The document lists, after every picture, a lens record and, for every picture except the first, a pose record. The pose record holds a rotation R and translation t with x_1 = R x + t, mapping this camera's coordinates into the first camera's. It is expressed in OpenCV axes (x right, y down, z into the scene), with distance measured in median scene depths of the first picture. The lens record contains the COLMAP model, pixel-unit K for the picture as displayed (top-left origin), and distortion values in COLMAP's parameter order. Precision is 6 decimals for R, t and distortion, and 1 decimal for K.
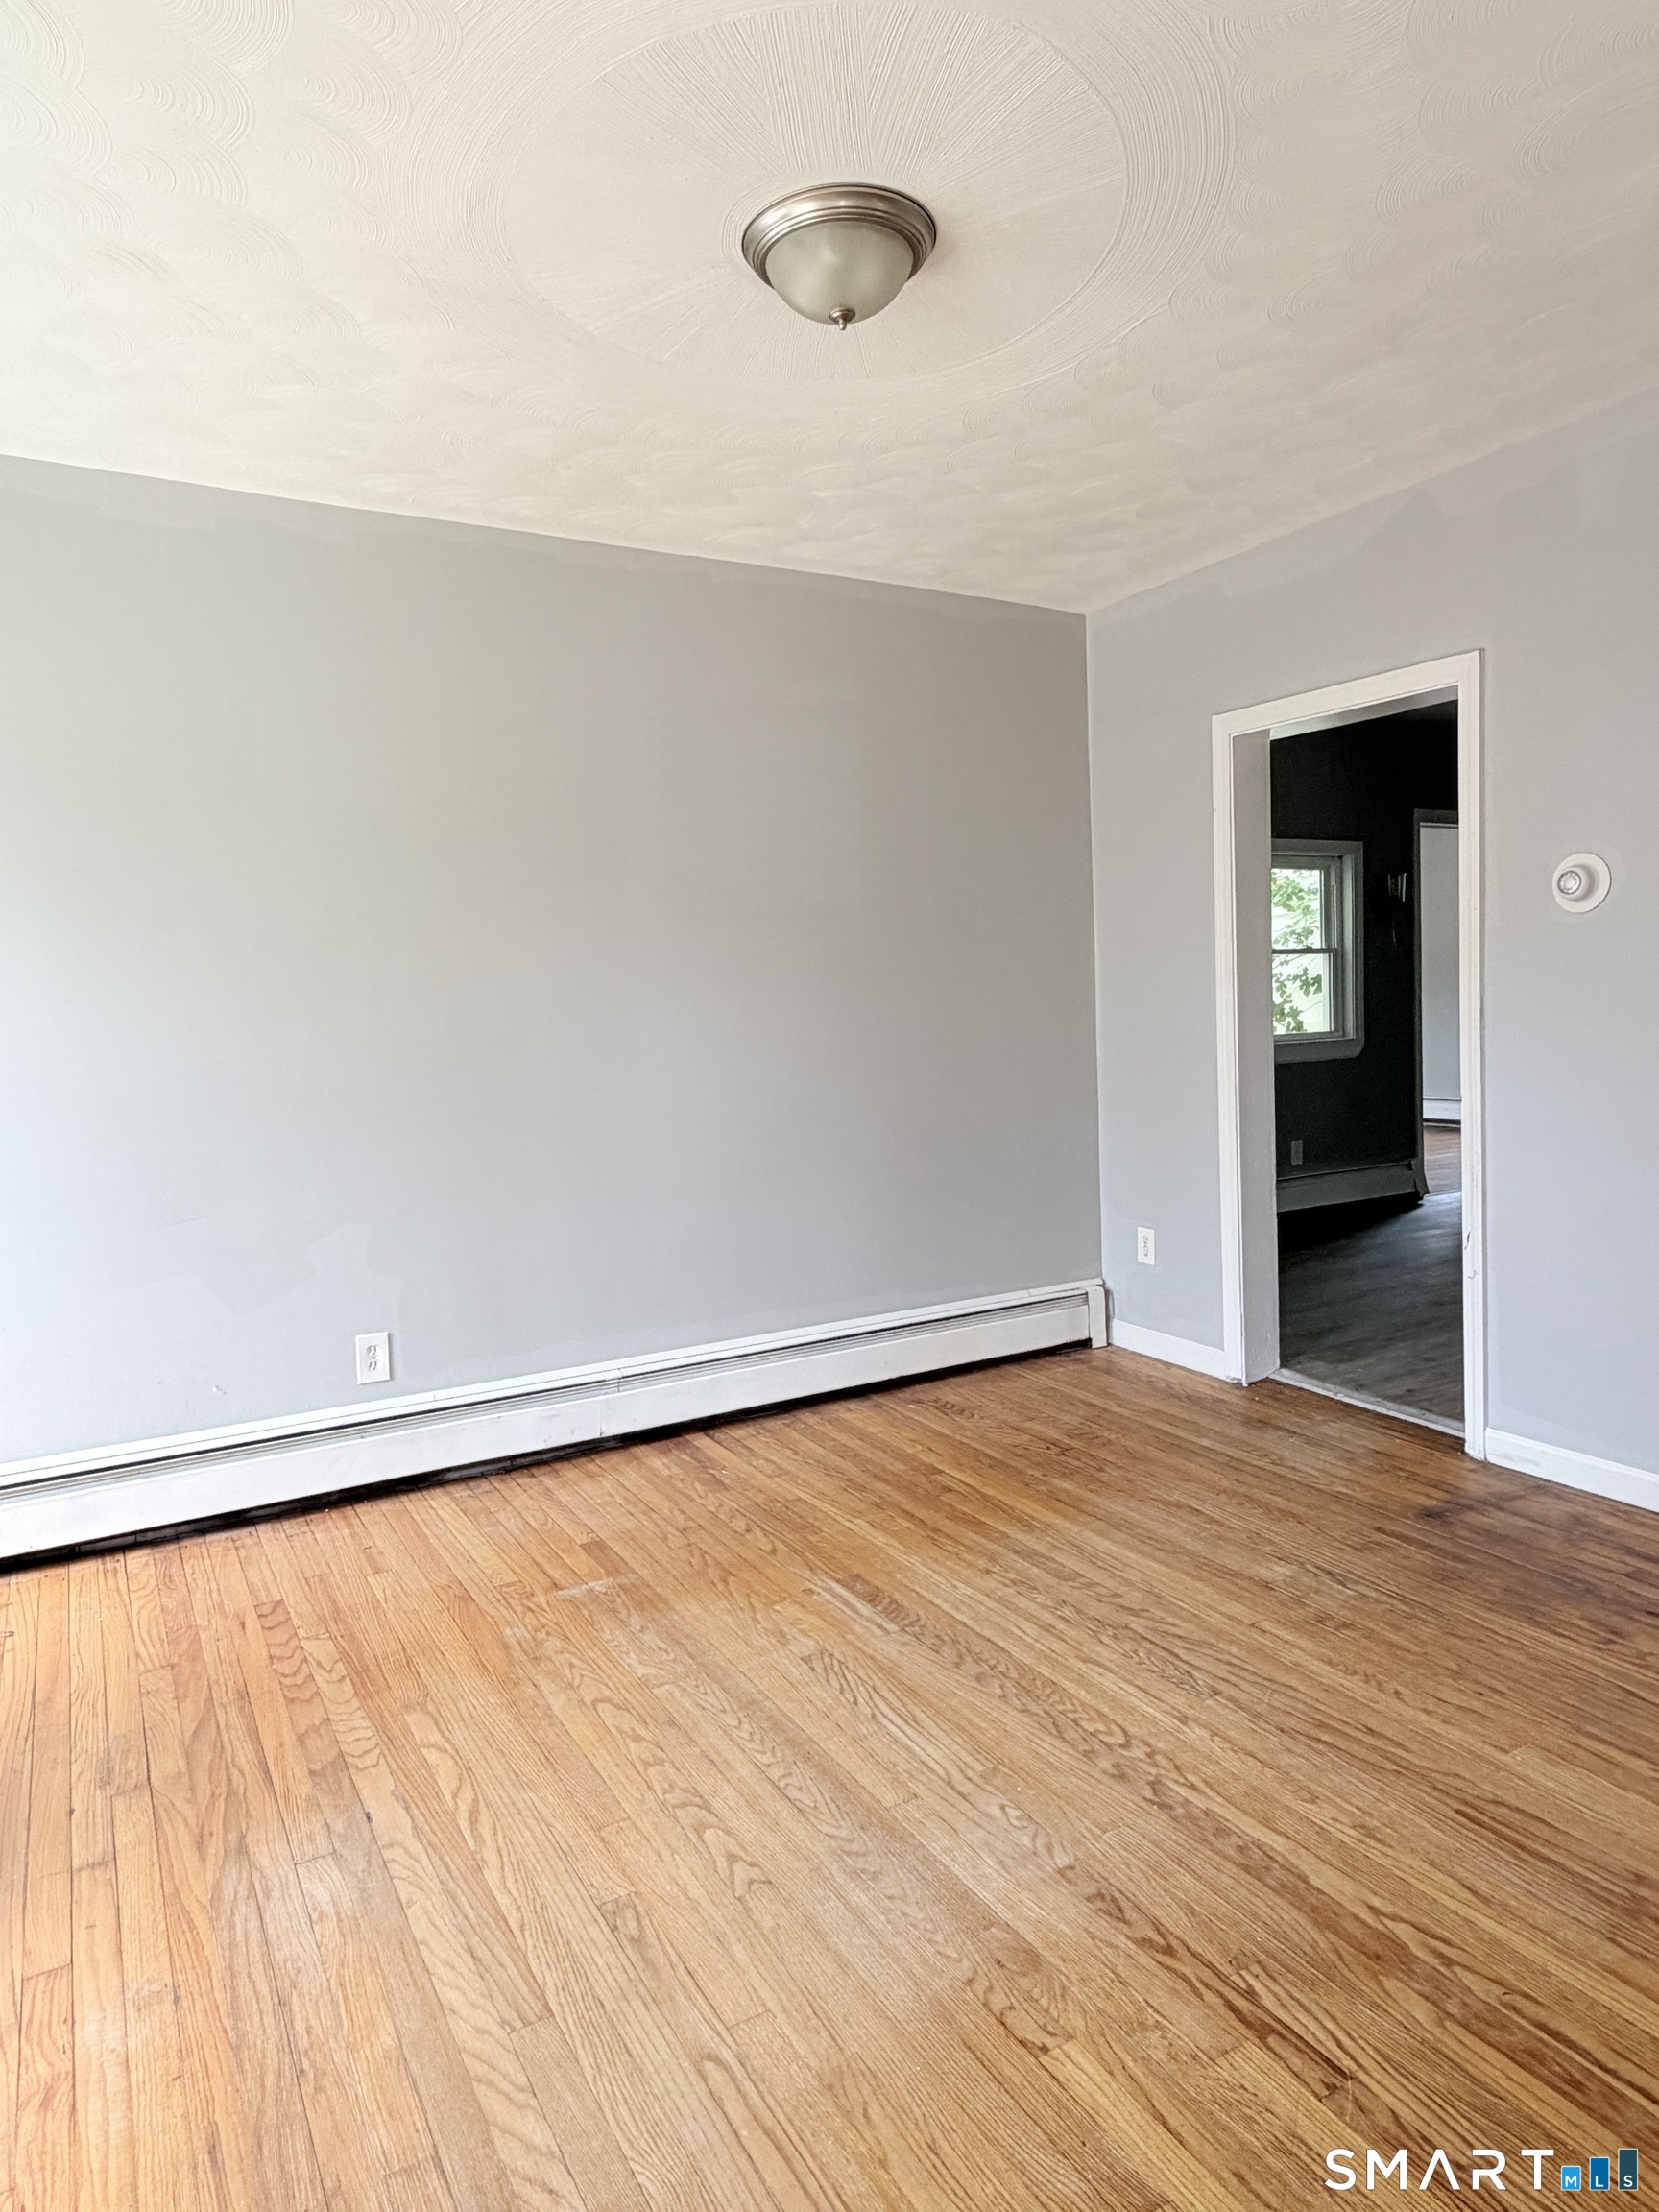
lens RADIAL K [[1331.8, 0, 823.4], [0, 1331.8, 1096.5], [0, 0, 1]] dist [0.000822, 0.001357]
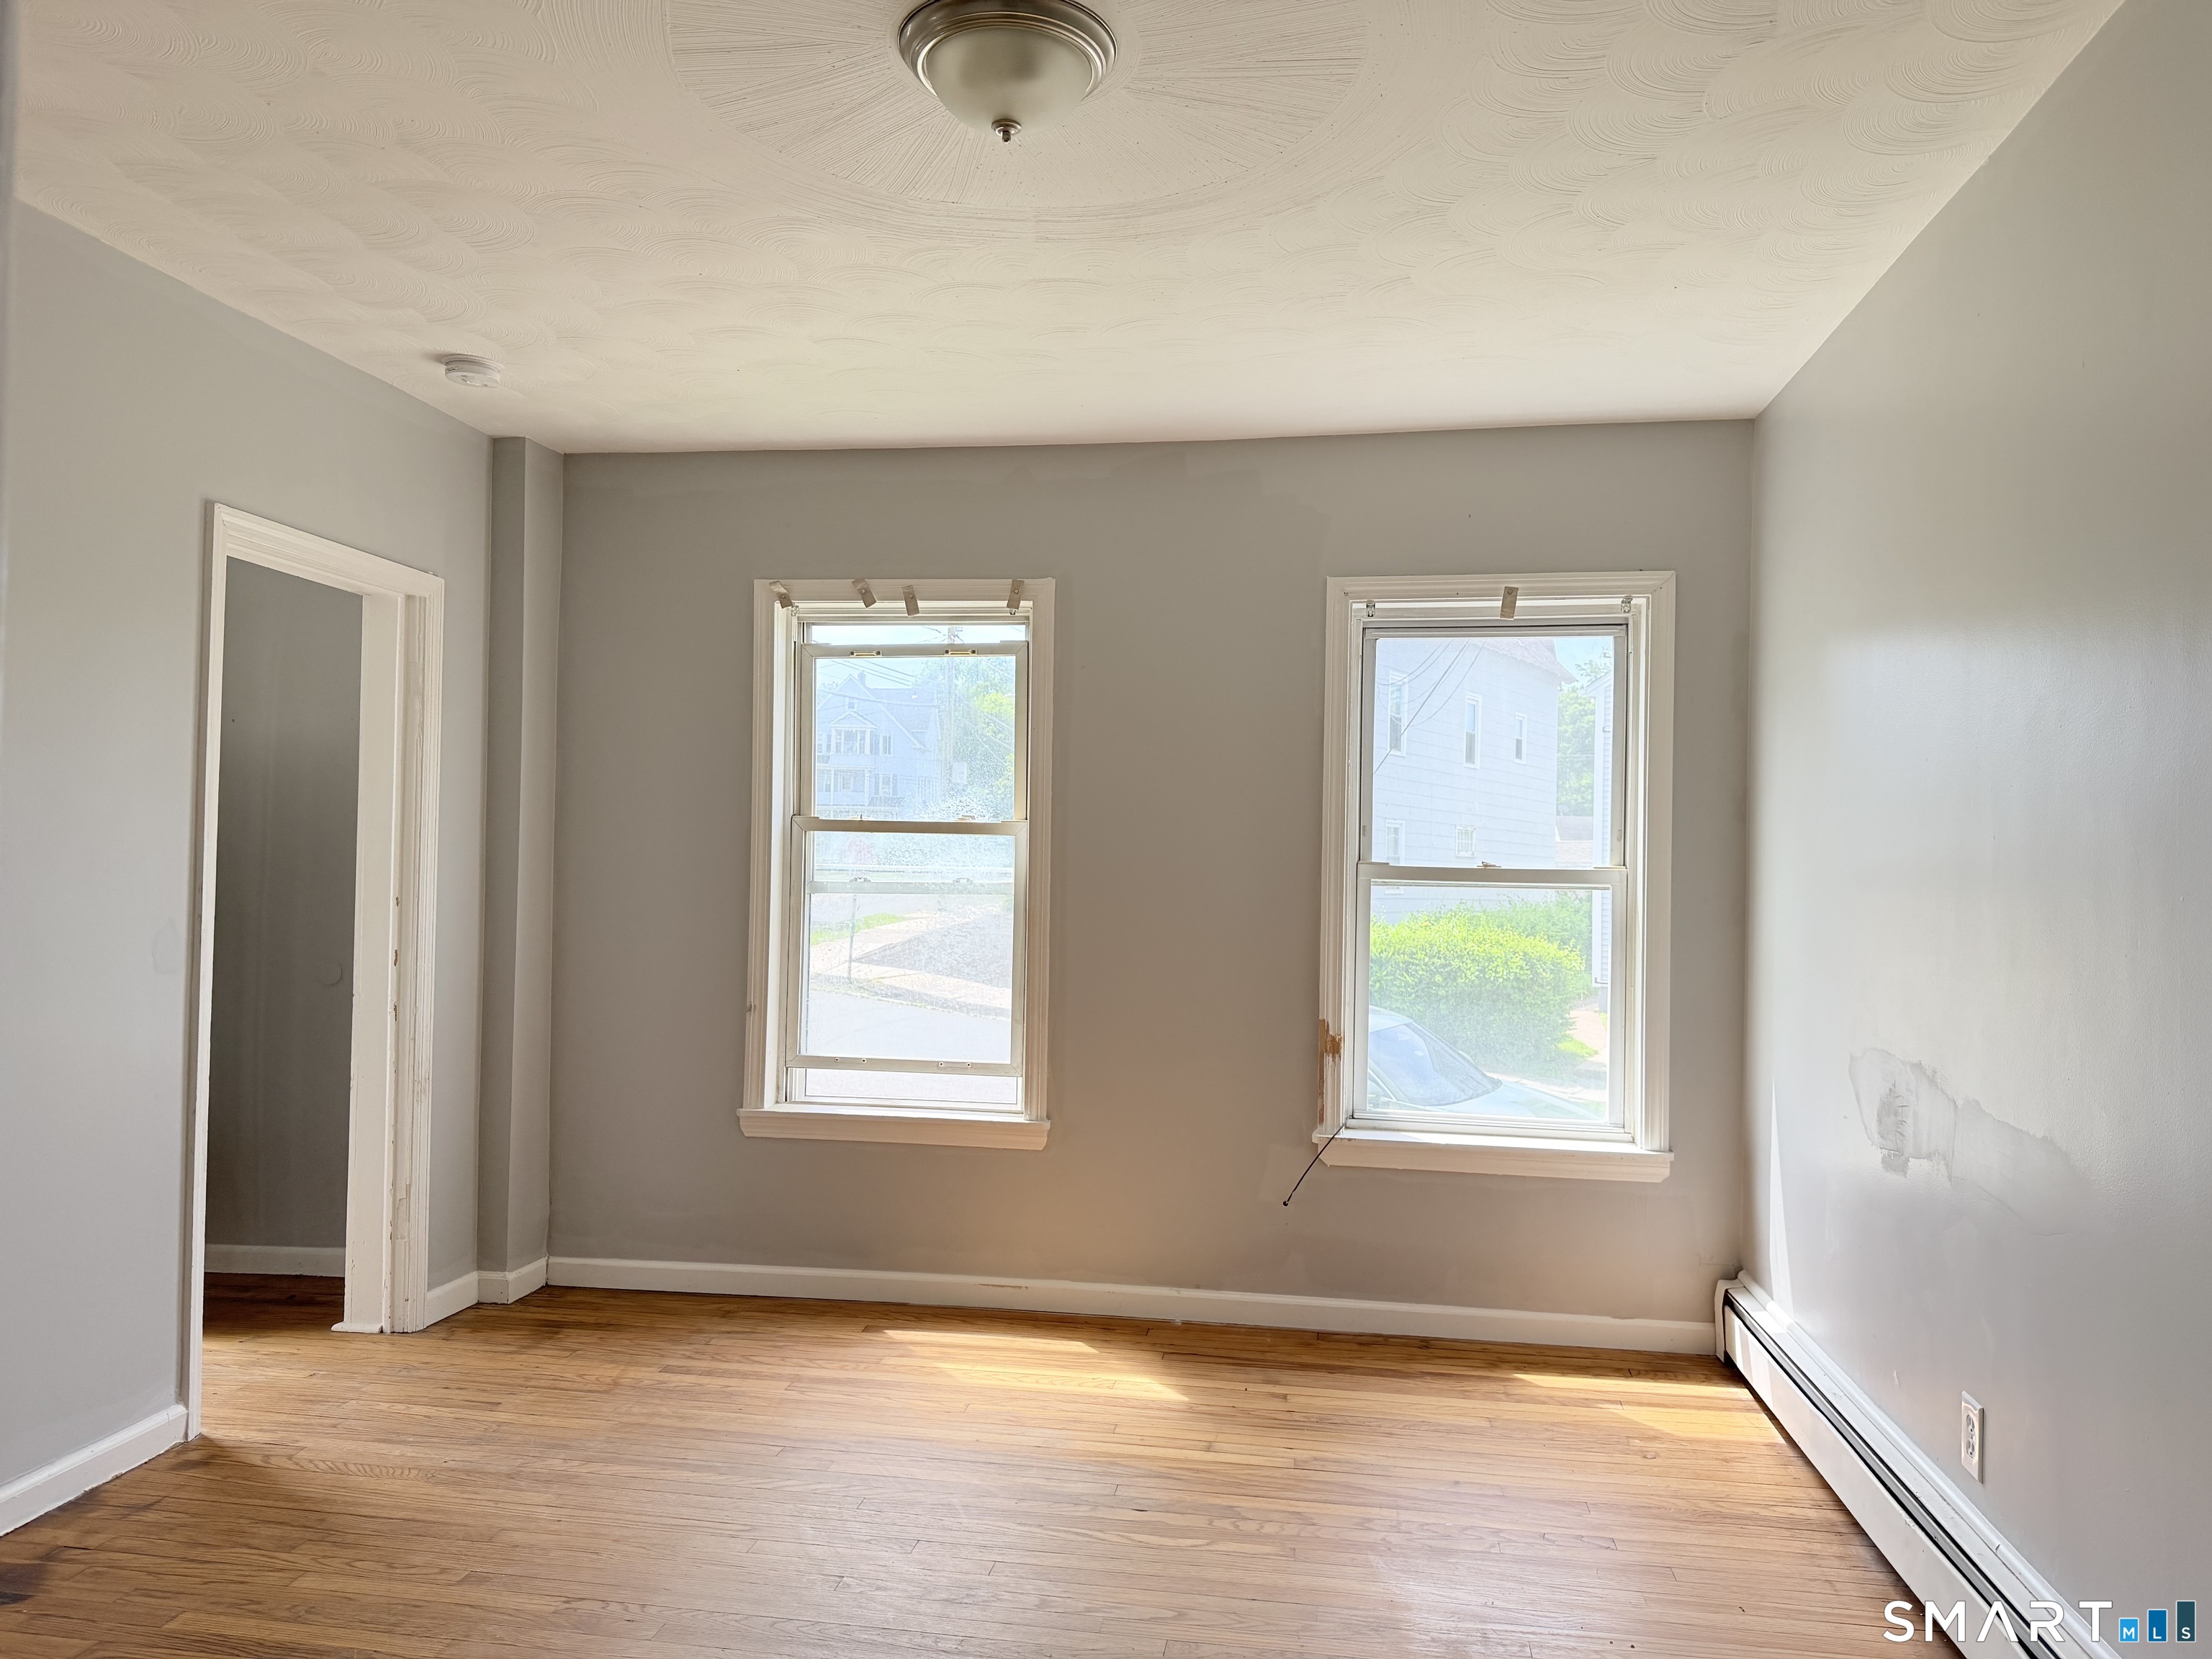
lens RADIAL K [[1577.1, 0, 1106.0], [0, 1577.1, 829.5], [0, 0, 1]] dist [0.074356, -0.000756]
pose [[-0.630496, 0.013142, -0.776081, 0.532177], [-0.042744, 0.997752, 0.051622, -0.121116], [0.775015, 0.065720, -0.628516, 1.153582]]
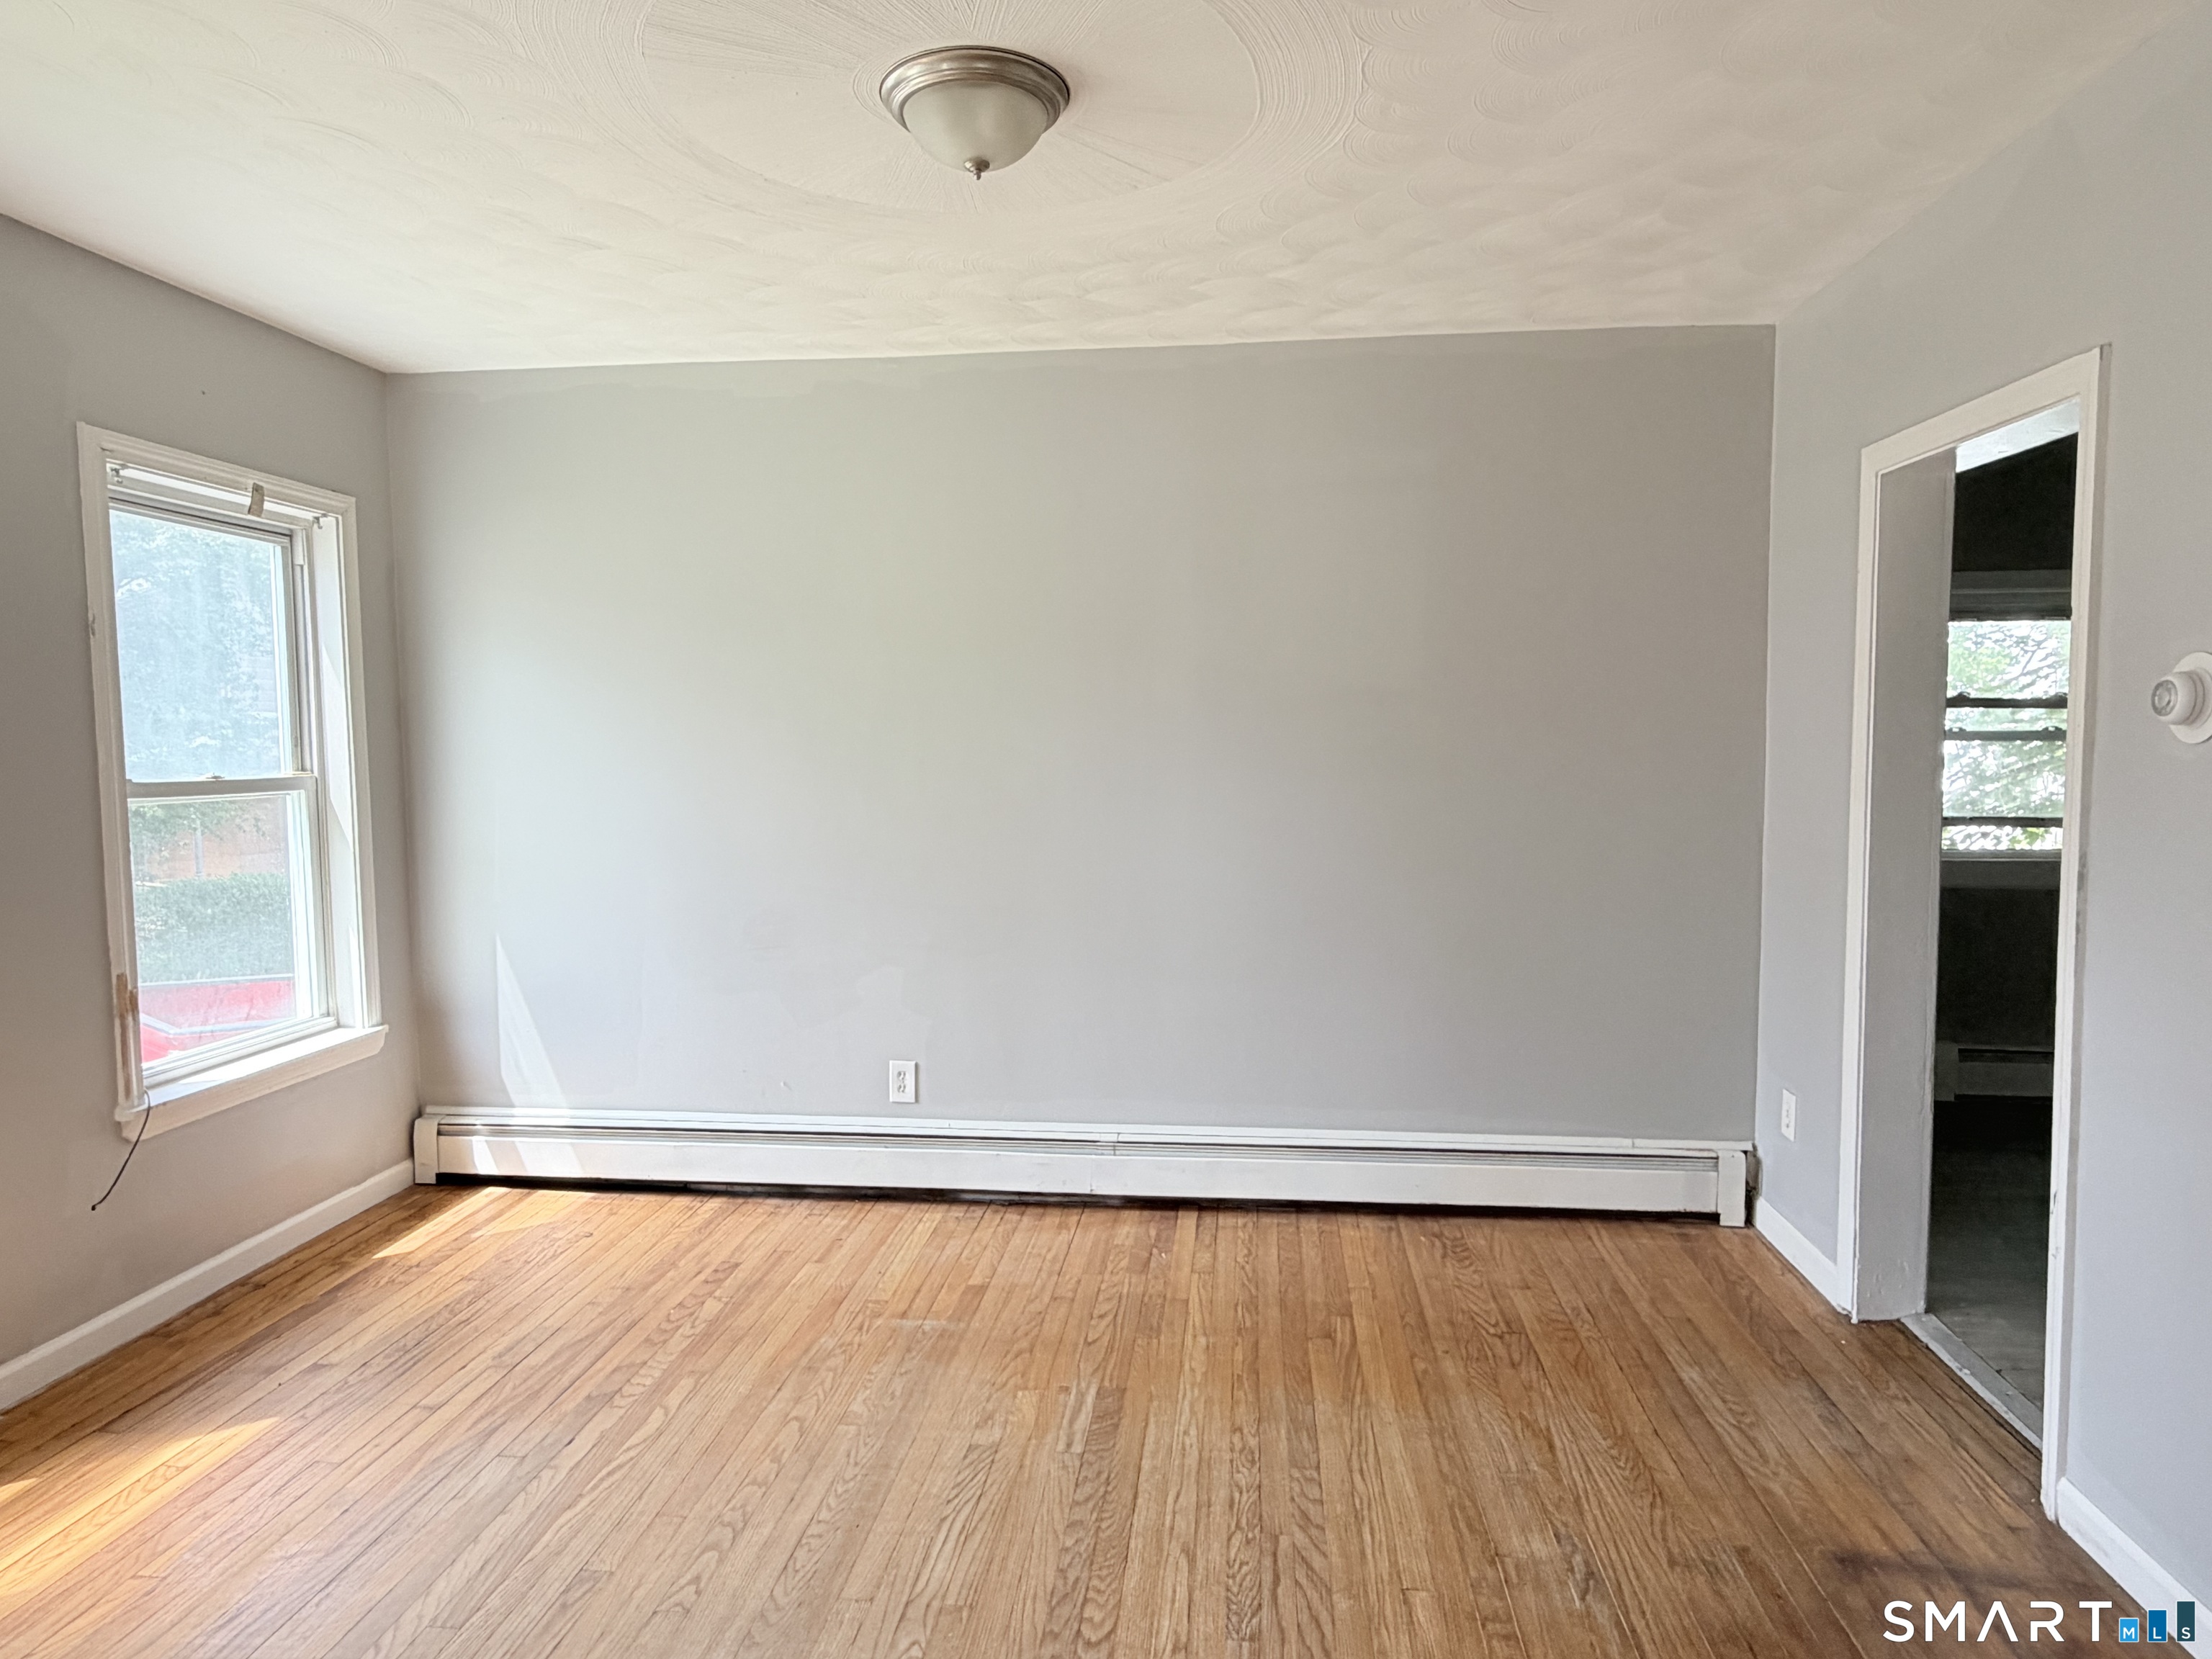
lens RADIAL K [[1331.8, 0, 1106.0], [0, 1331.8, 829.5], [0, 0, 1]] dist [0.000822, 0.001357]
pose [[0.811131, 0.072382, -0.580368, 0.474212], [-0.064414, 0.997332, 0.034359, -0.077546], [0.581307, 0.009515, 0.813629, 0.148827]]
